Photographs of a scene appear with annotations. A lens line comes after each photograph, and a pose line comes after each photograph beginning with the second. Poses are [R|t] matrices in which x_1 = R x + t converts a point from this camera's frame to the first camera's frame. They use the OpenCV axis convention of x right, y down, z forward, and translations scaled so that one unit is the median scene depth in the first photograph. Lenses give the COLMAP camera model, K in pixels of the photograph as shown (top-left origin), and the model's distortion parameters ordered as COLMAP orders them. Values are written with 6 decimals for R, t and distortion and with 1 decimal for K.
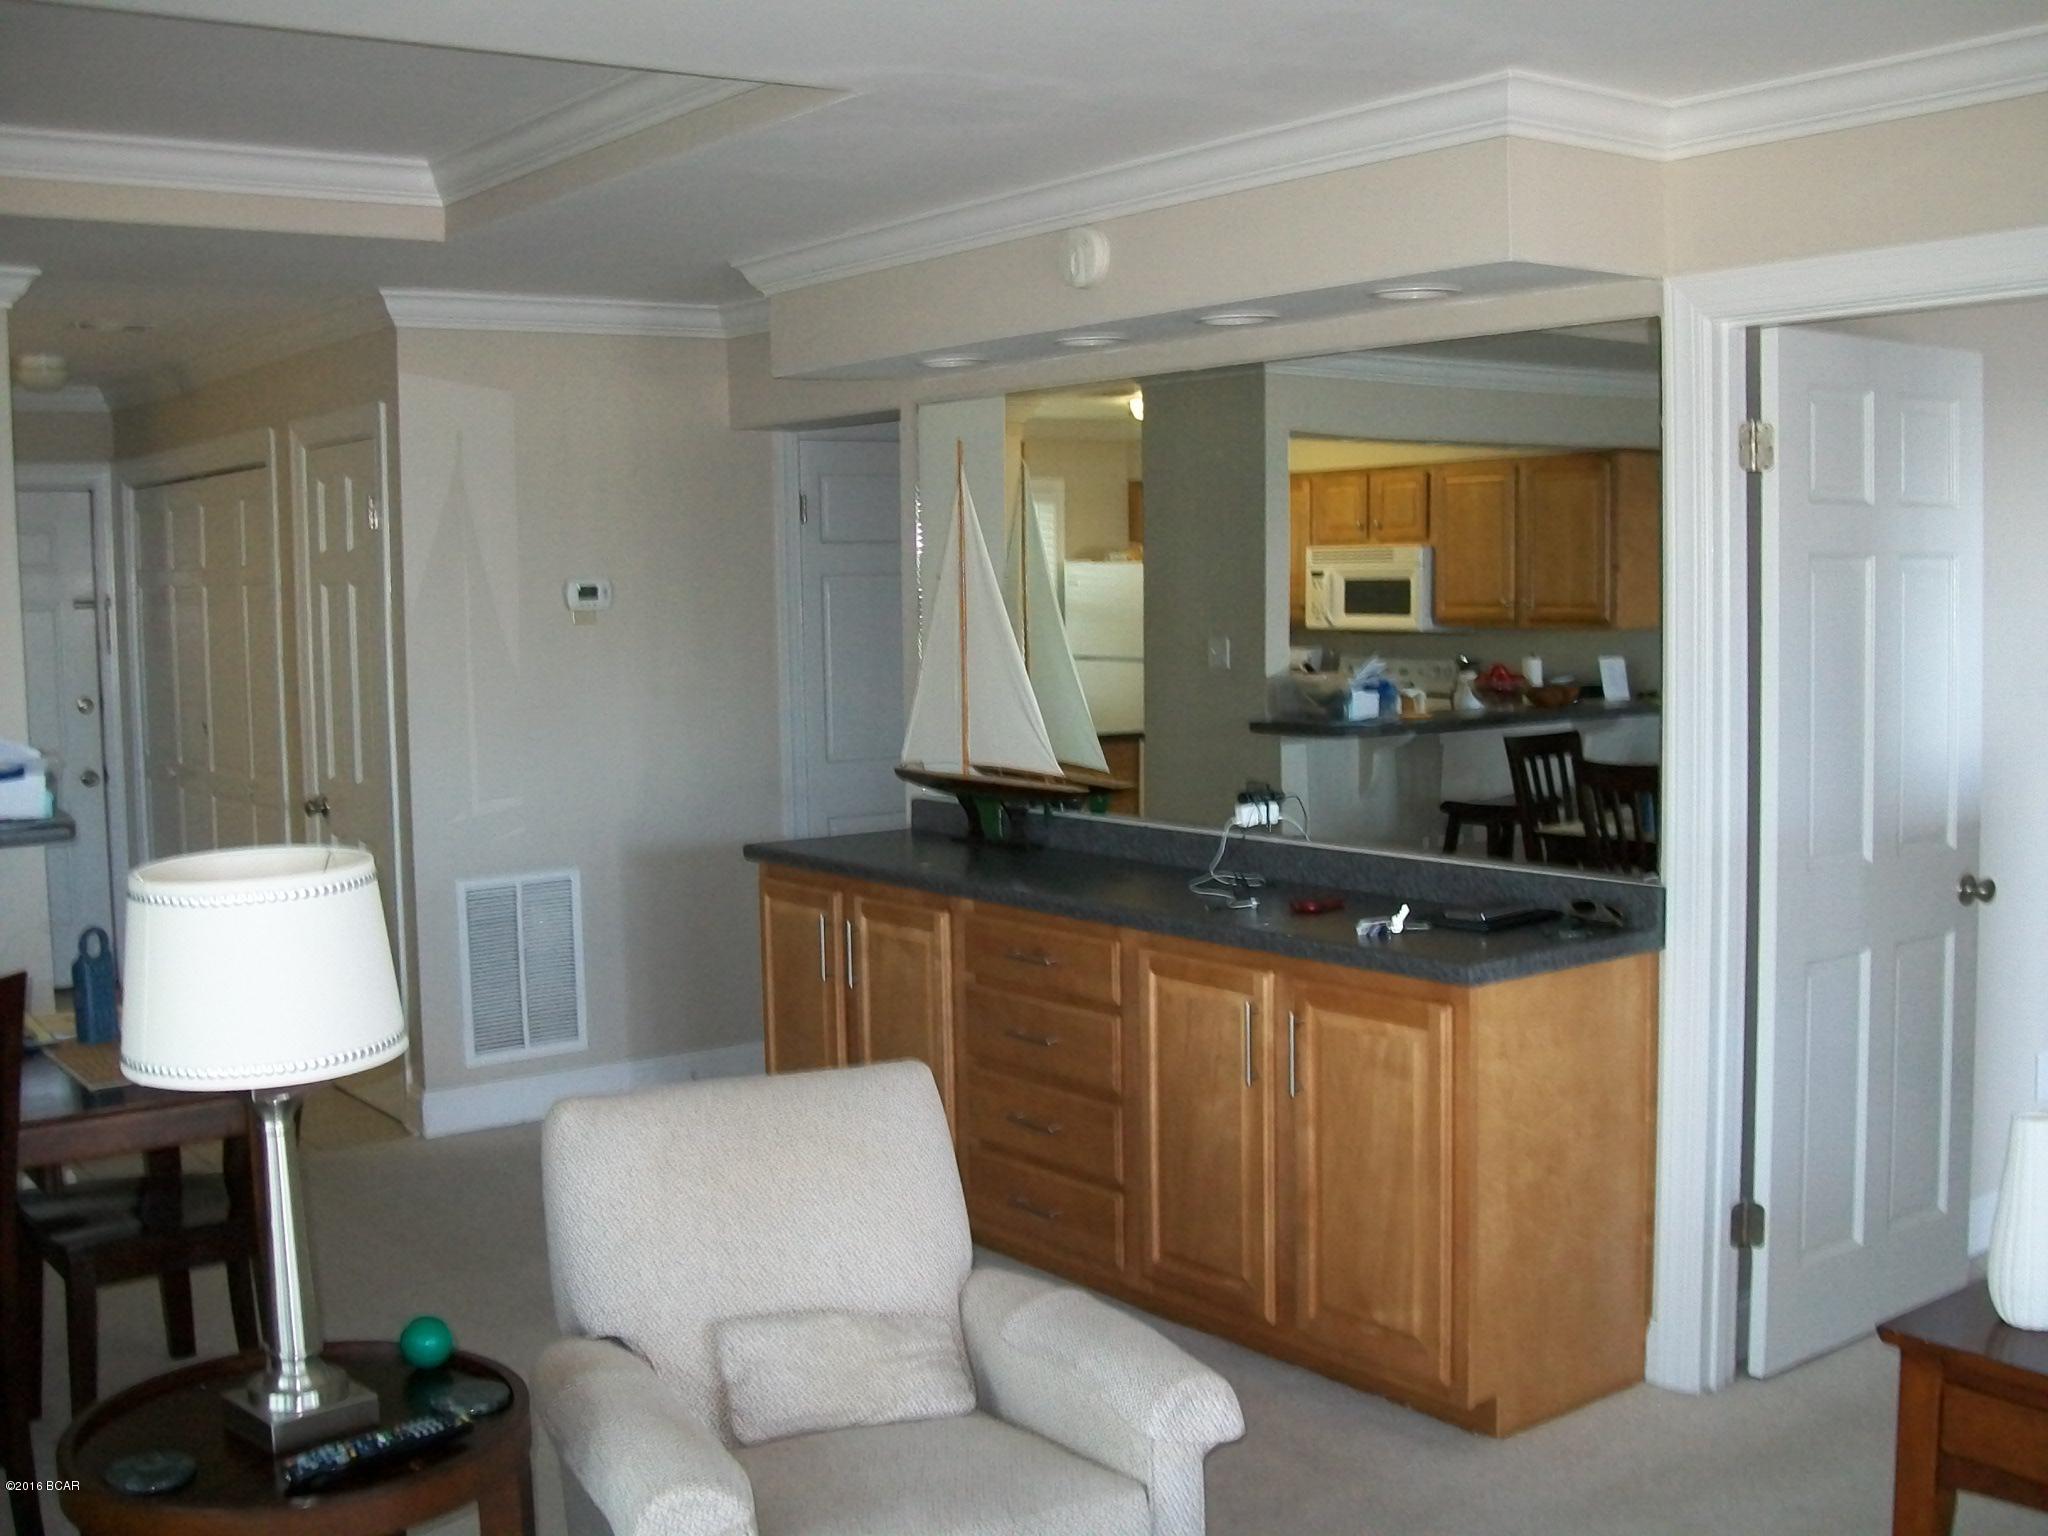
lens RADIAL K [[2179.6, 0, 1024.0], [0, 2179.6, 768.0], [0, 0, 1]] dist [-0.225989, 0.294372]
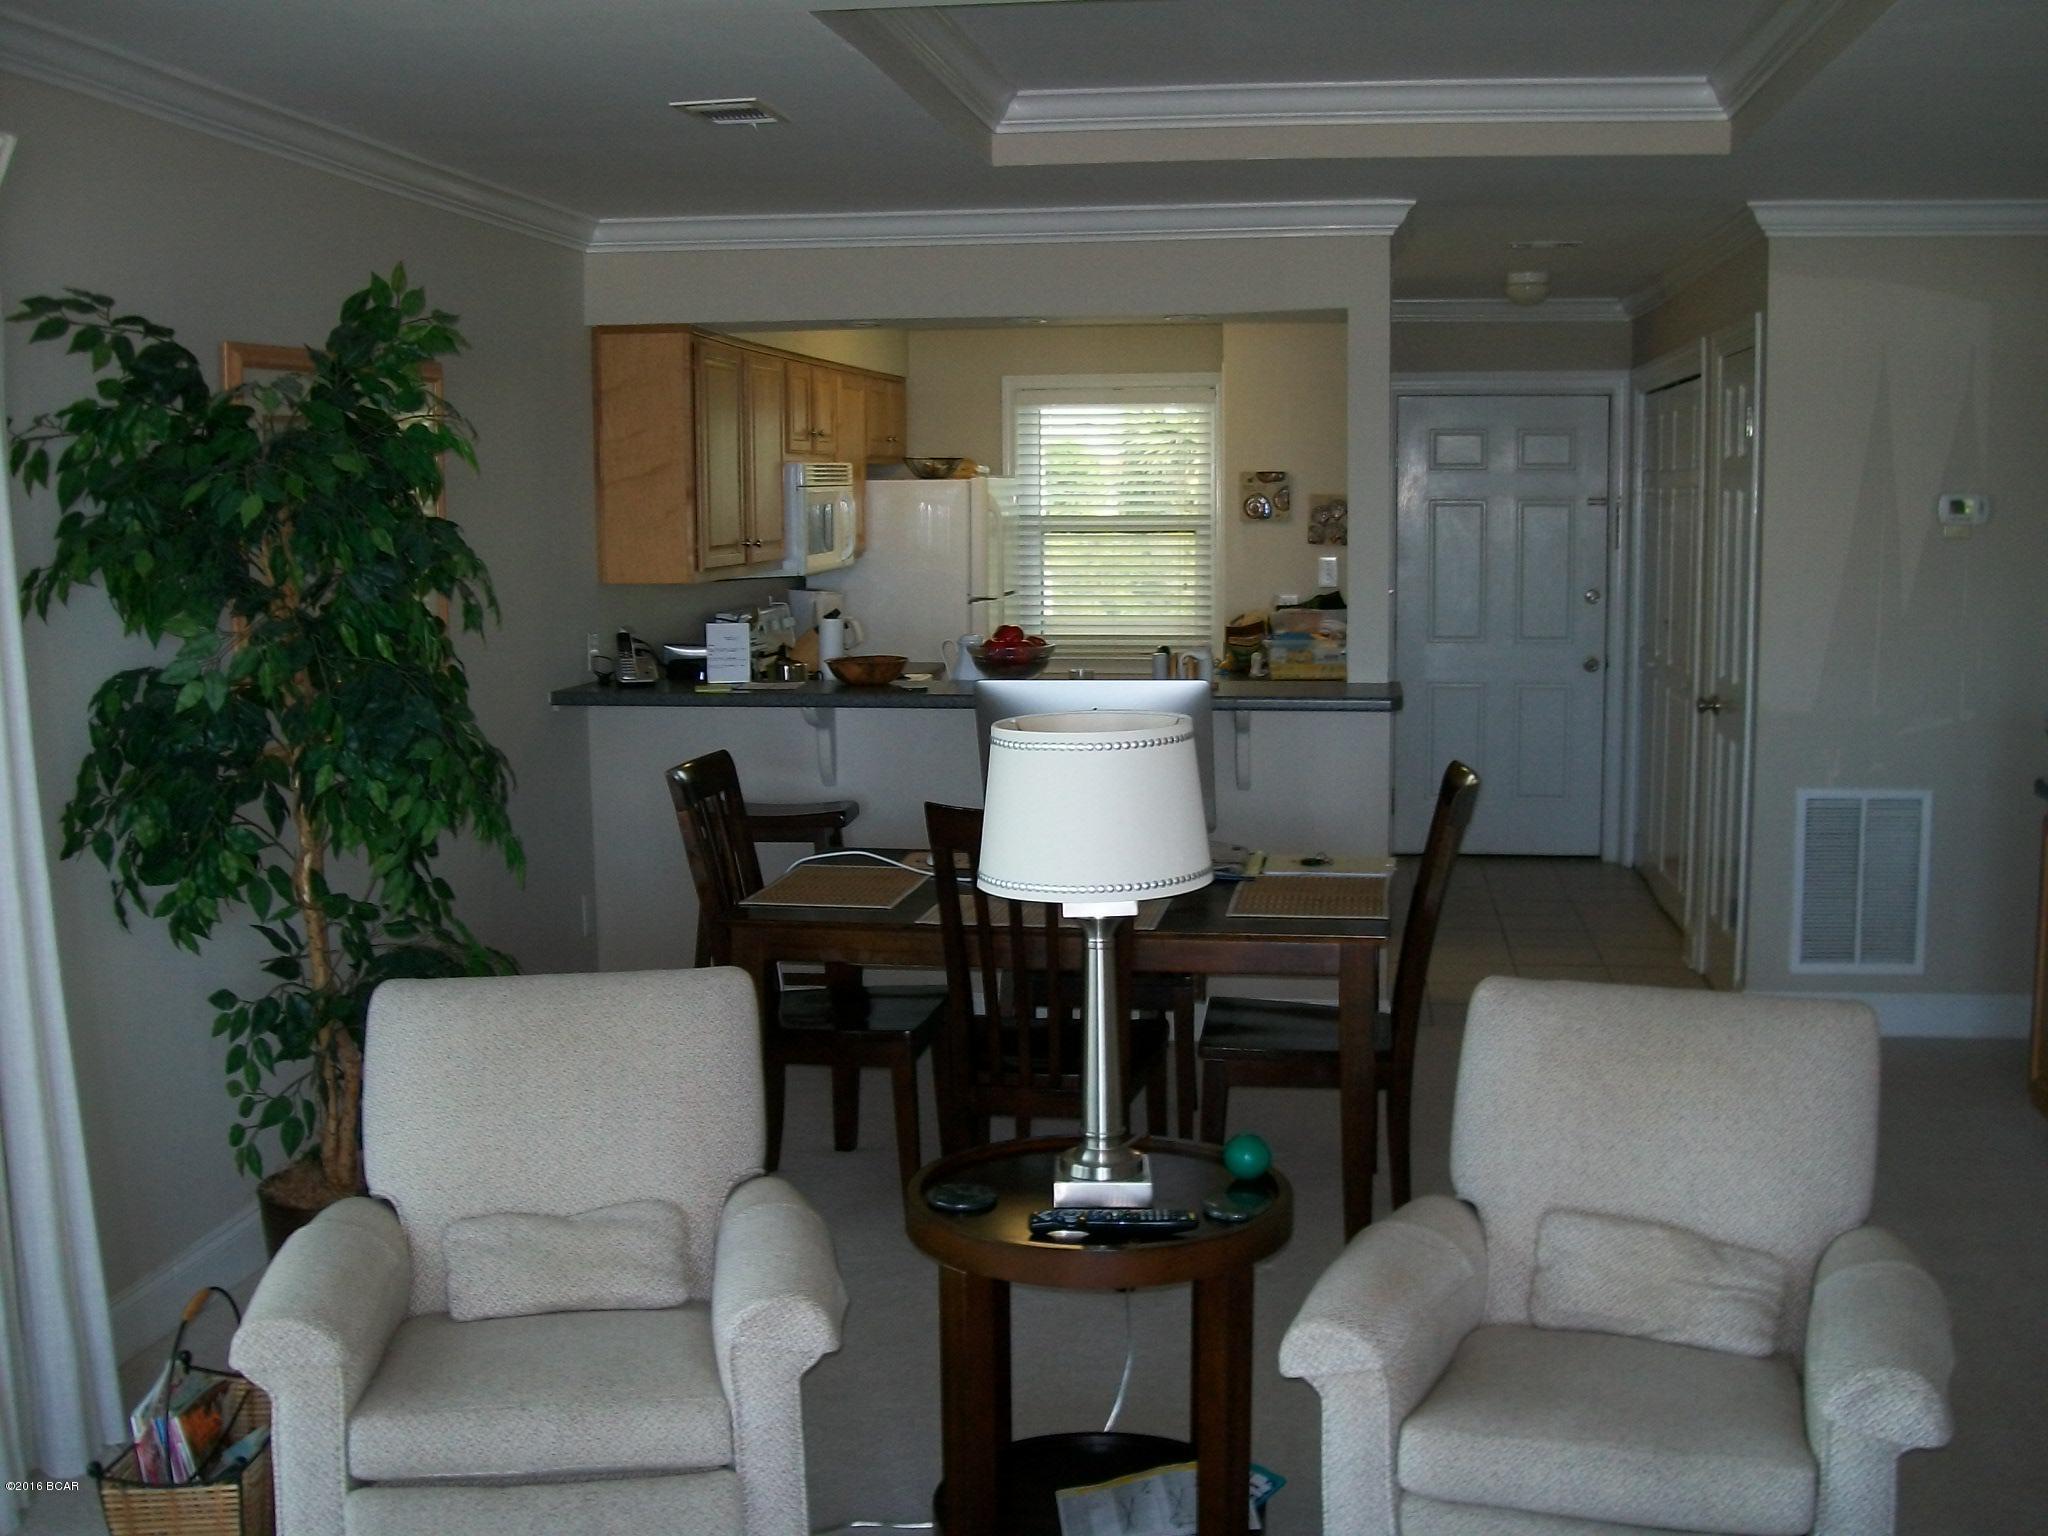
lens RADIAL K [[2144.1, 0, 1024.0], [0, 2144.1, 768.0], [0, 0, 1]] dist [-0.142086, 0.016457]
pose [[0.710022, 0.103444, -0.696540, 0.171506], [-0.070634, 0.994625, 0.075712, -0.006324], [0.700628, -0.004557, 0.713512, 0.041833]]
